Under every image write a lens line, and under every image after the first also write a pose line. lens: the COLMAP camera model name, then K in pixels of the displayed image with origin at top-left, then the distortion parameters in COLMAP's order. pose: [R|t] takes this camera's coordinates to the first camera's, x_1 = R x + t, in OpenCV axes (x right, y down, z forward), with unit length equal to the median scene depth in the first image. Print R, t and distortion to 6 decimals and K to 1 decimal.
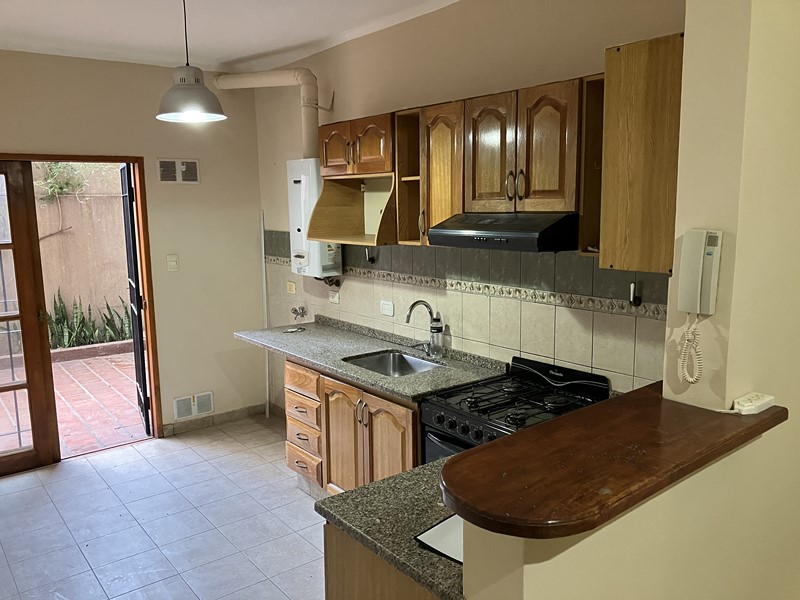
lens RADIAL K [[650.9, 0, 403.3], [0, 650.9, 300.4], [0, 0, 1]] dist [0.031624, -0.048912]
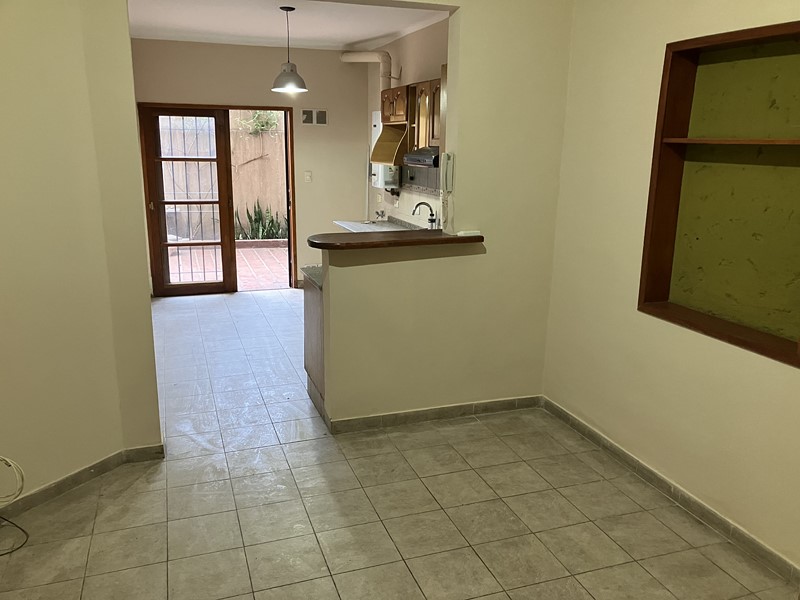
lens RADIAL K [[650.9, 0, 397.3], [0, 650.9, 305.2], [0, 0, 1]] dist [0.031624, -0.048912]
pose [[0.944638, 0.109389, -0.309341, 0.496366], [-0.080999, 0.991356, 0.103213, 0.093064], [0.317958, -0.072443, 0.945333, -0.584891]]
